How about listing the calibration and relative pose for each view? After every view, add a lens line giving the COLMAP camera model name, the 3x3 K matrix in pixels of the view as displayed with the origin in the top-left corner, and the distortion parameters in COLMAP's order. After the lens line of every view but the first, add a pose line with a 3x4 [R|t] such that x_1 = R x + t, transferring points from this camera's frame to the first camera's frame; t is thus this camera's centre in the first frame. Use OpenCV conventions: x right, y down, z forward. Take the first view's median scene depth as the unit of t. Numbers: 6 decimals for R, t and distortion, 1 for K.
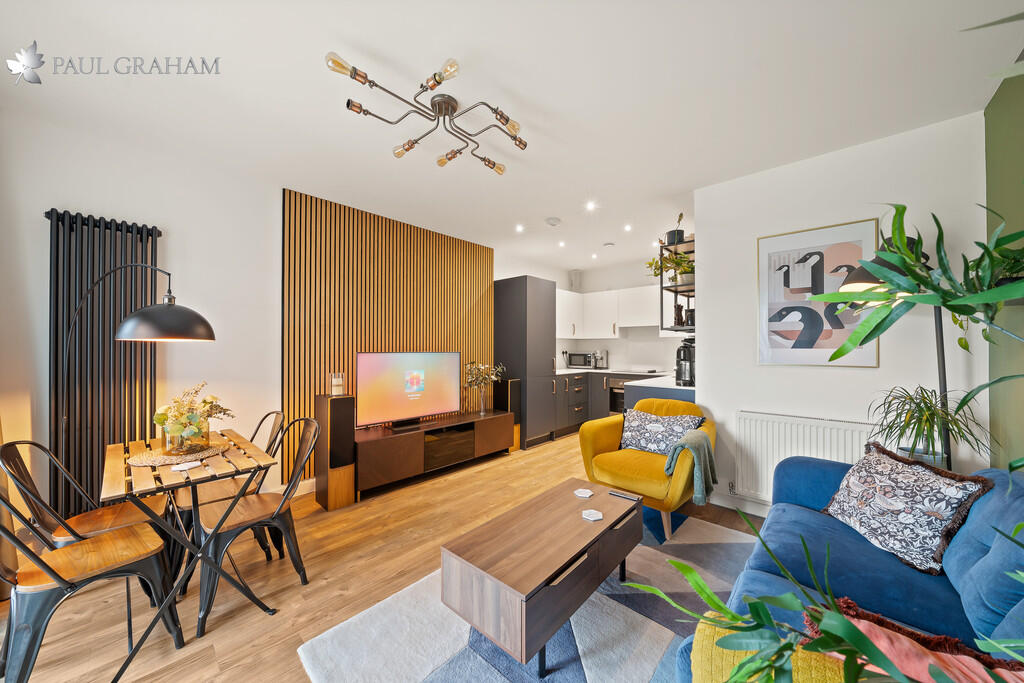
lens RADIAL K [[349.6, 0, 515.8], [0, 349.6, 344.4], [0, 0, 1]] dist [-0.001089, 0.000010]
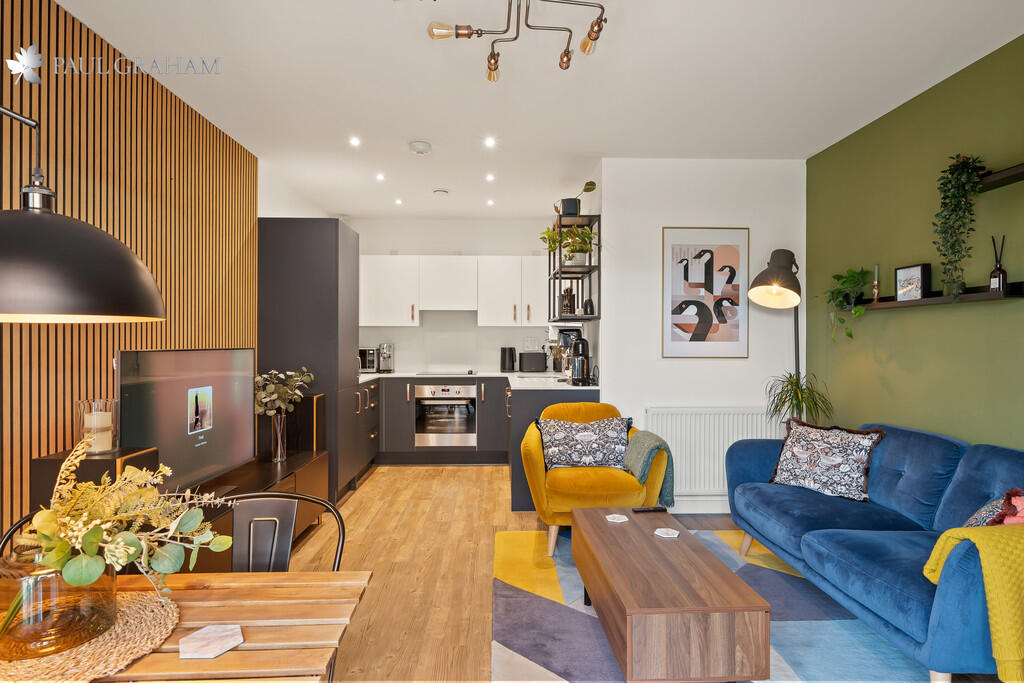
lens RADIAL K [[554.7, 0, 508.4], [0, 554.7, 338.0], [0, 0, 1]] dist [0.003449, 0.000005]
pose [[0.723149, 0.004280, 0.690679, -0.690265], [-0.008636, 0.999959, 0.002845, 0.001900], [-0.690639, -0.008022, 0.723156, 0.188252]]
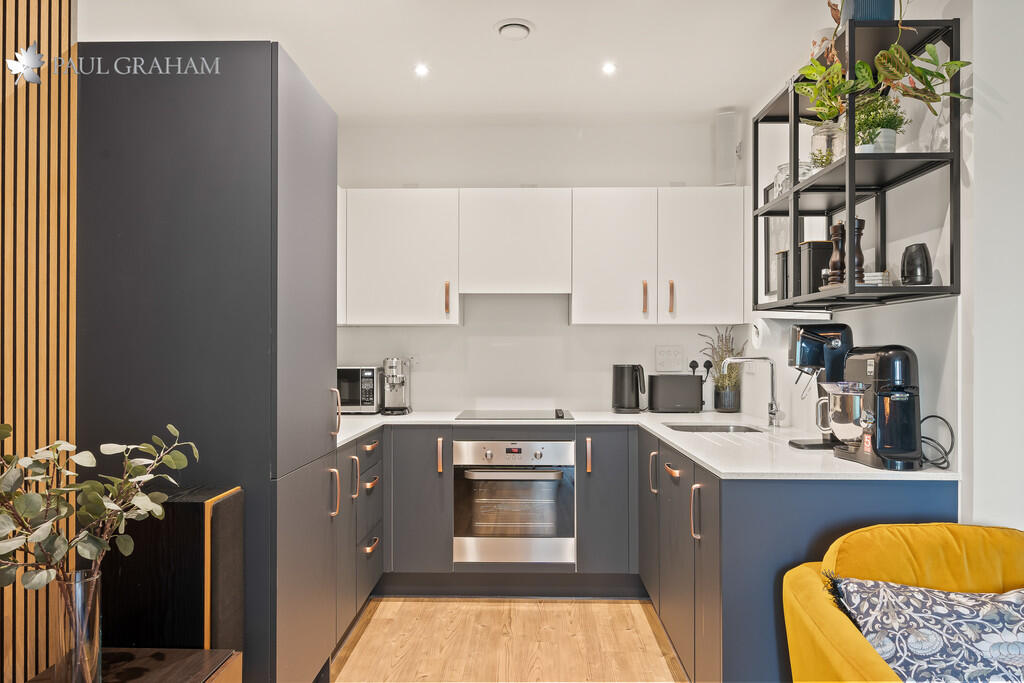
lens RADIAL K [[687.3, 0, 512.0], [0, 687.3, 341.5], [0, 0, 1]] dist [0.002266, -0.000245]
pose [[0.756402, 0.010967, 0.654015, -0.253320], [-0.007271, 0.999939, -0.008359, 0.011078], [-0.654067, 0.001567, 0.756435, 0.910897]]
